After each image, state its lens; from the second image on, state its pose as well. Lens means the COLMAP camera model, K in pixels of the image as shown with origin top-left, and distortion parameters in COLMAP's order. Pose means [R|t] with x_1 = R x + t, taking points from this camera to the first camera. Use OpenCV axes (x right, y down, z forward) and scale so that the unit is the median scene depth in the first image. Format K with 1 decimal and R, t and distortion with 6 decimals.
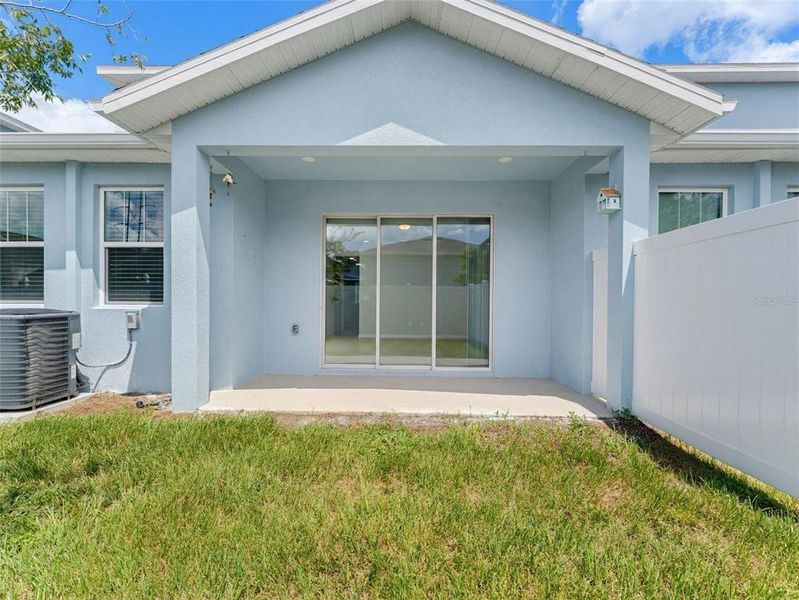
lens RADIAL K [[359.4, 0, 400.4], [0, 359.4, 300.1], [0, 0, 1]] dist [-0.002809, -0.001053]
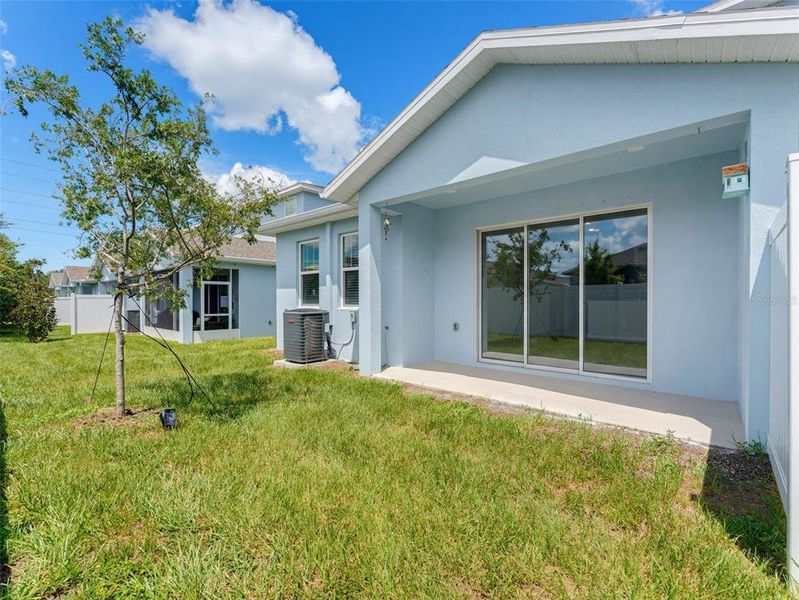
lens RADIAL K [[359.4, 0, 397.7], [0, 359.4, 301.7], [0, 0, 1]] dist [-0.002809, -0.001053]
pose [[0.763394, -0.004423, -0.645918, 0.500173], [0.003212, 0.999990, -0.003052, -0.004488], [0.645925, 0.000255, 0.763401, -0.099024]]
